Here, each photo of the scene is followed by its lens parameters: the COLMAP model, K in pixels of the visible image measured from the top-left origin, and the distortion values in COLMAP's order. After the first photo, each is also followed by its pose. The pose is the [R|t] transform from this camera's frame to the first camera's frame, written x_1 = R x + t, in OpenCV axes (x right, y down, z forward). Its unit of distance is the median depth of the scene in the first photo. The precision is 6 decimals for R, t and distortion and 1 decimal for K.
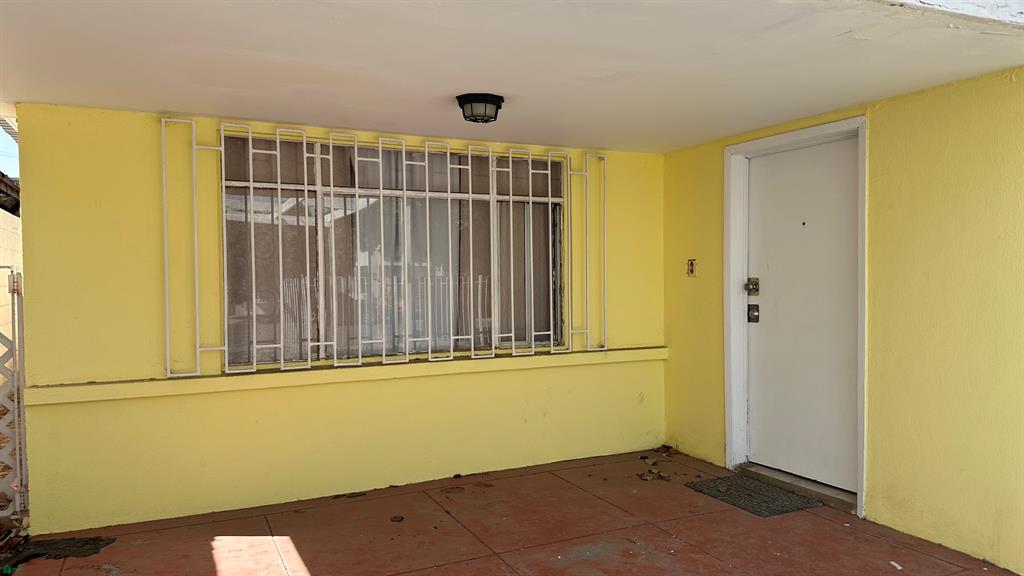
lens RADIAL K [[716.1, 0, 512.0], [0, 716.1, 288.0], [0, 0, 1]] dist [0.115817, -0.232389]
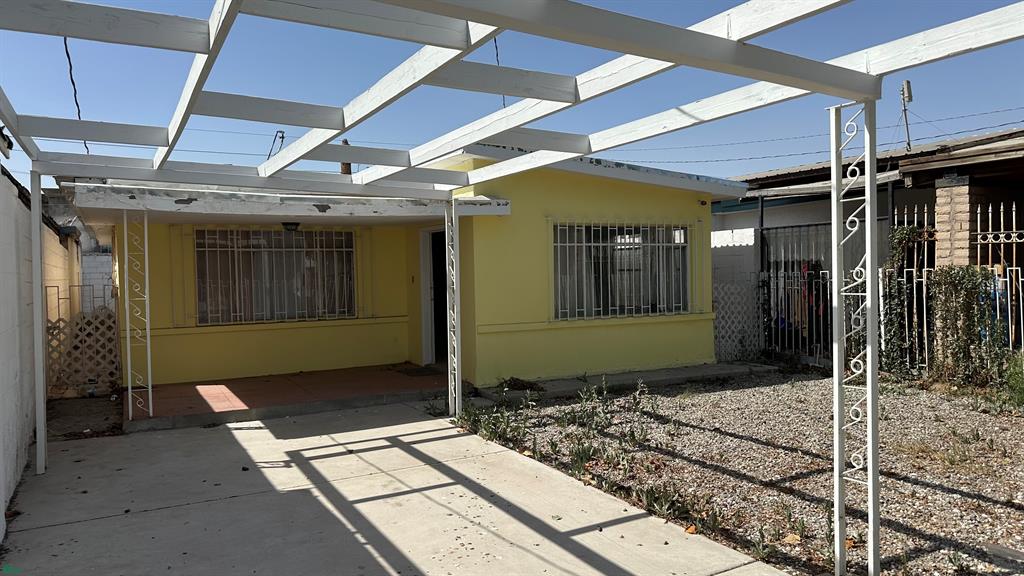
lens RADIAL K [[716.1, 0, 512.0], [0, 716.1, 288.0], [0, 0, 1]] dist [0.115817, -0.232389]
pose [[0.998862, -0.016564, 0.044723, 0.484039], [0.016499, 0.999862, 0.001829, -0.000501], [-0.044747, -0.001089, 0.998998, -1.297212]]
